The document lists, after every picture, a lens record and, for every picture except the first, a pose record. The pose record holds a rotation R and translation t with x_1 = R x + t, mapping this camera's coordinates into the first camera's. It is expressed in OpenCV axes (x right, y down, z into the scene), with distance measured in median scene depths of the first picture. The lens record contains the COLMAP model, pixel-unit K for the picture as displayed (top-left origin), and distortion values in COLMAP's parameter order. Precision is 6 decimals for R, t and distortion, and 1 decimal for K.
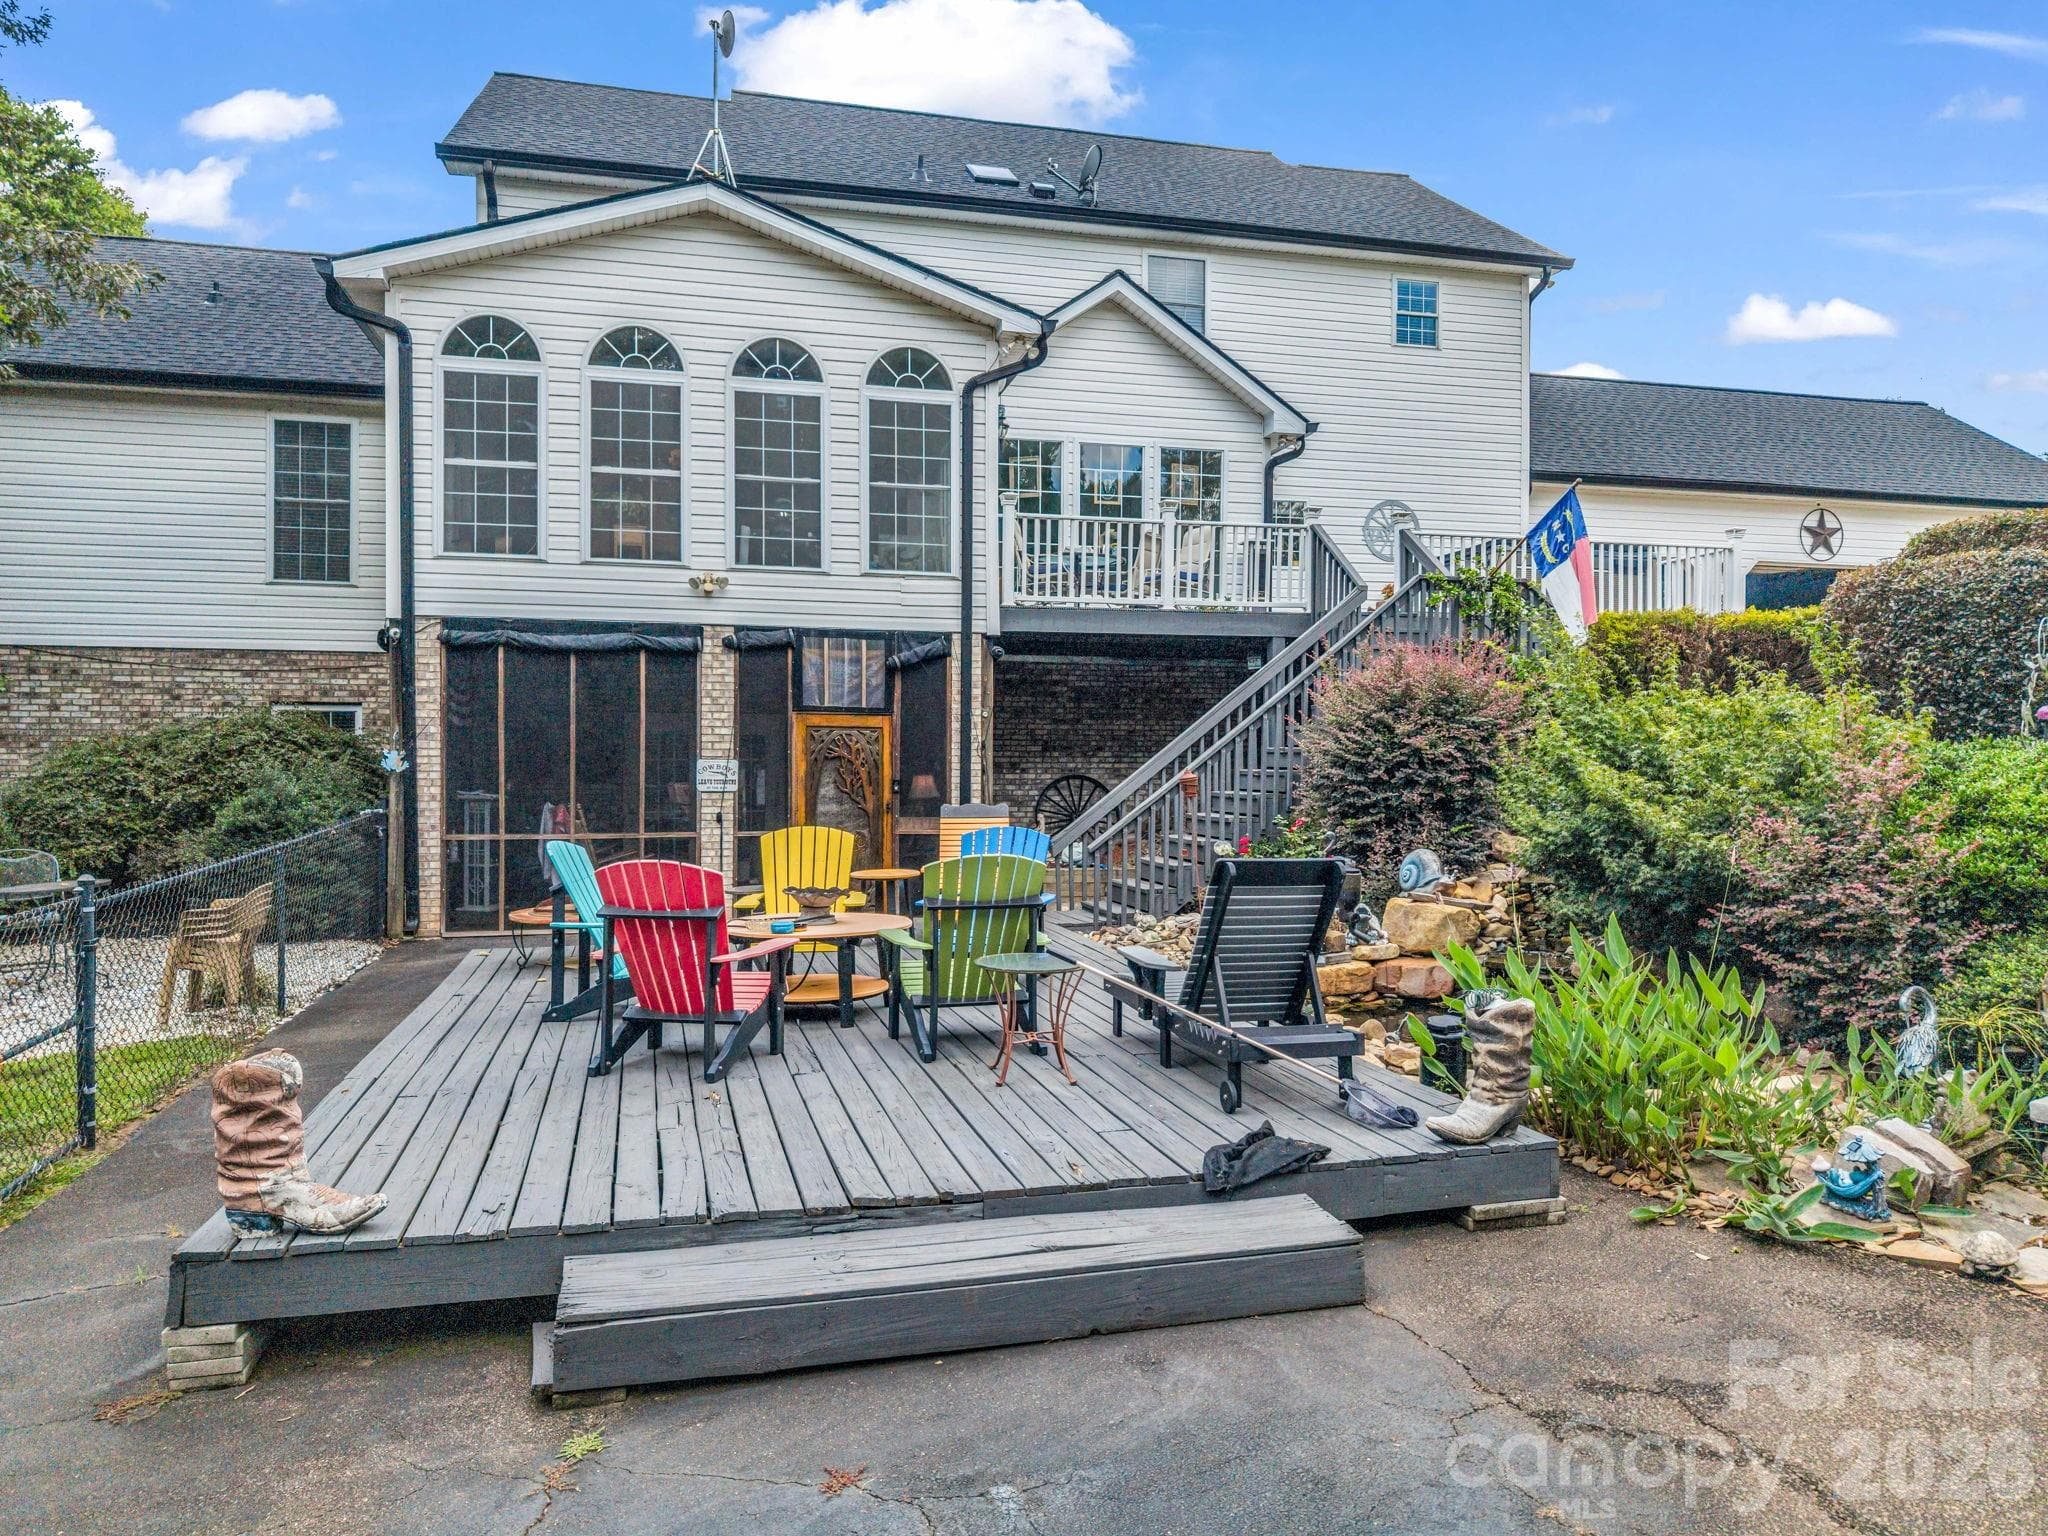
lens RADIAL K [[1432.3, 0, 1024.0], [0, 1432.3, 768.0], [0, 0, 1]] dist [0.017571, -0.026117]
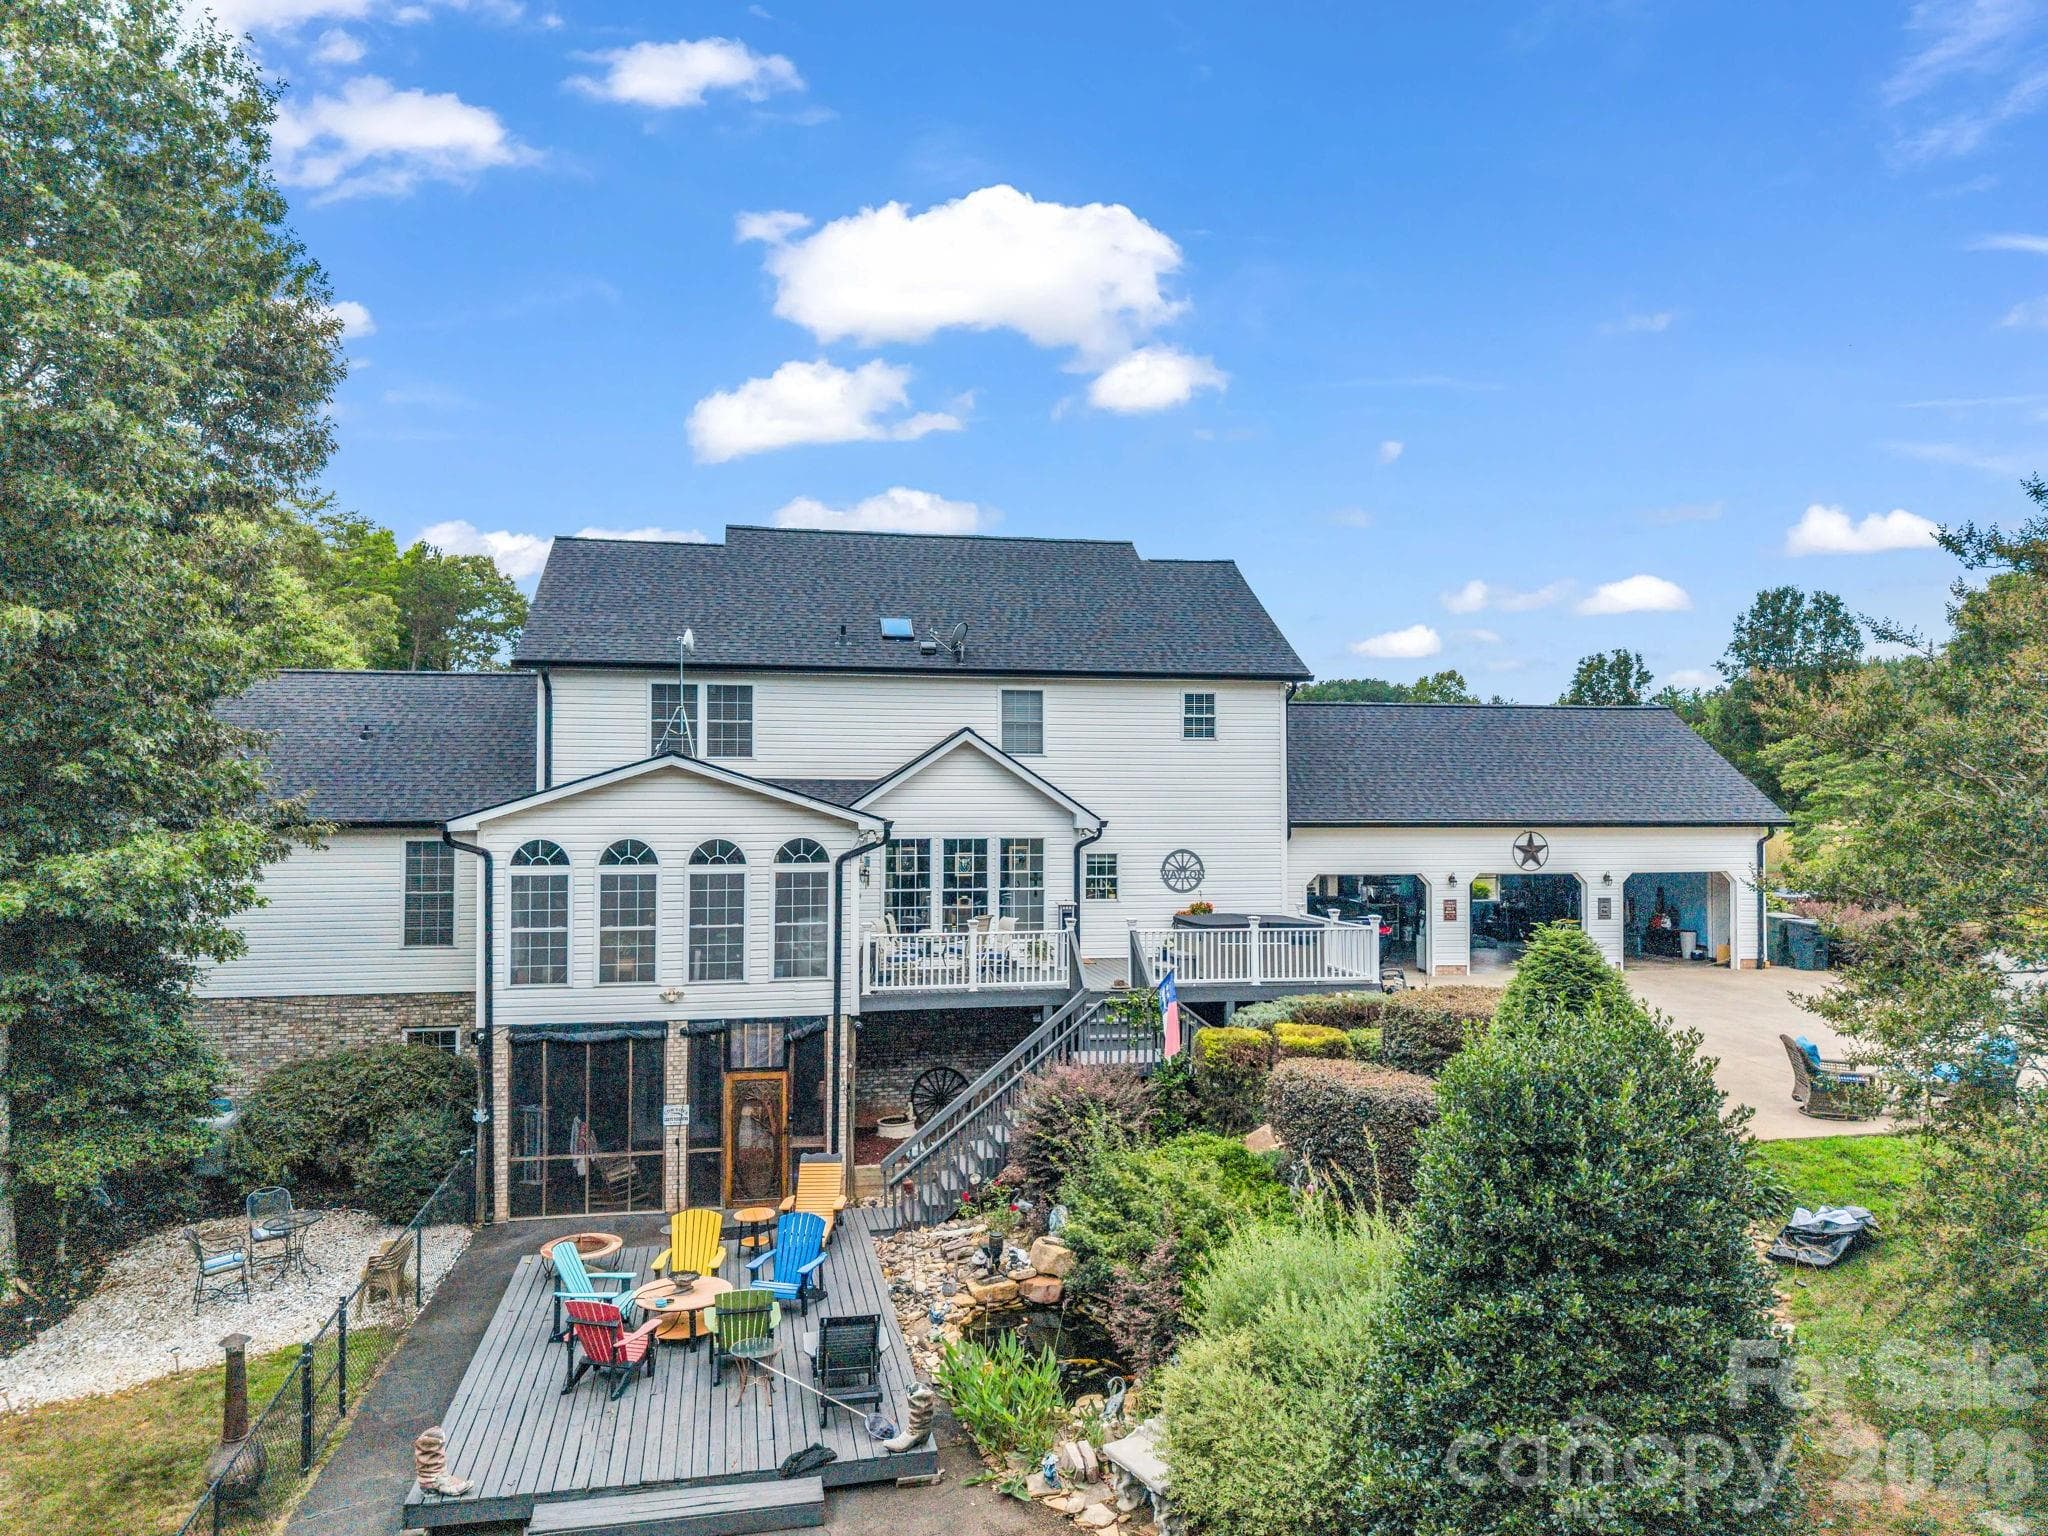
lens RADIAL K [[1432.3, 0, 1024.0], [0, 1432.3, 768.0], [0, 0, 1]] dist [0.017571, -0.026117]
pose [[0.998597, -0.002449, -0.052892, 0.260218], [0.000964, 0.999606, -0.028069, -0.336494], [0.052939, 0.027978, 0.998206, -0.594088]]
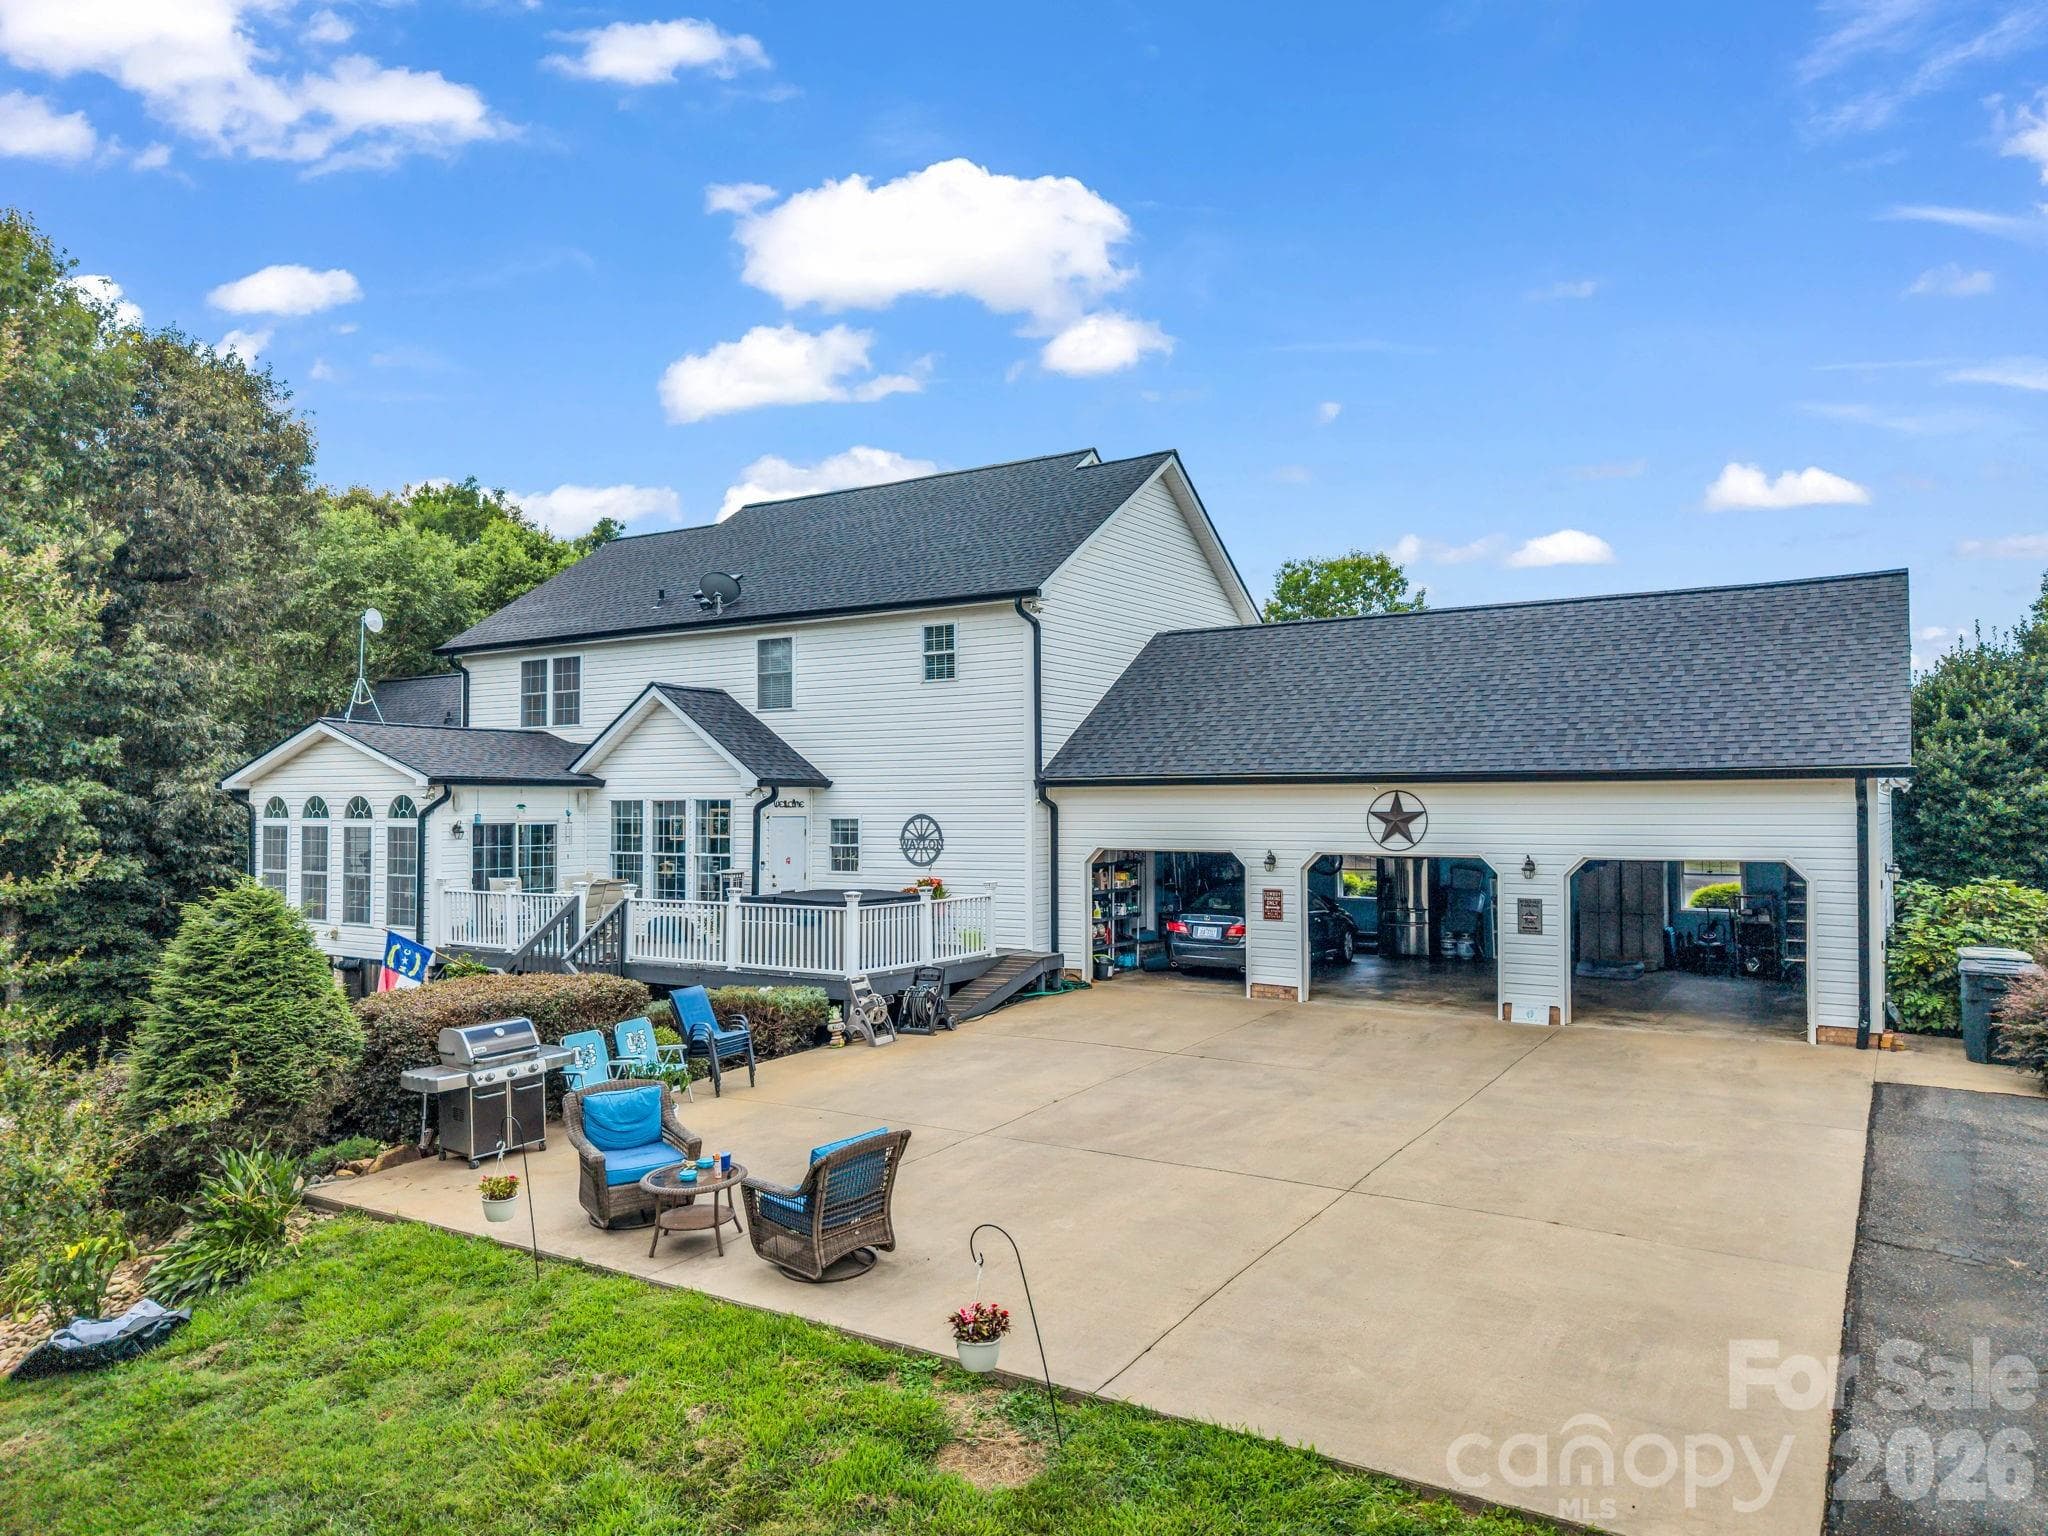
lens RADIAL K [[1489.1, 0, 1035.6], [0, 1489.1, 704.0], [0, 0, 1]] dist [0.011025, -0.006871]
pose [[0.660721, -0.055593, -0.748570, 1.810829], [0.002843, 0.997432, -0.071566, -0.280328], [0.750626, 0.045157, 0.659182, 0.400937]]
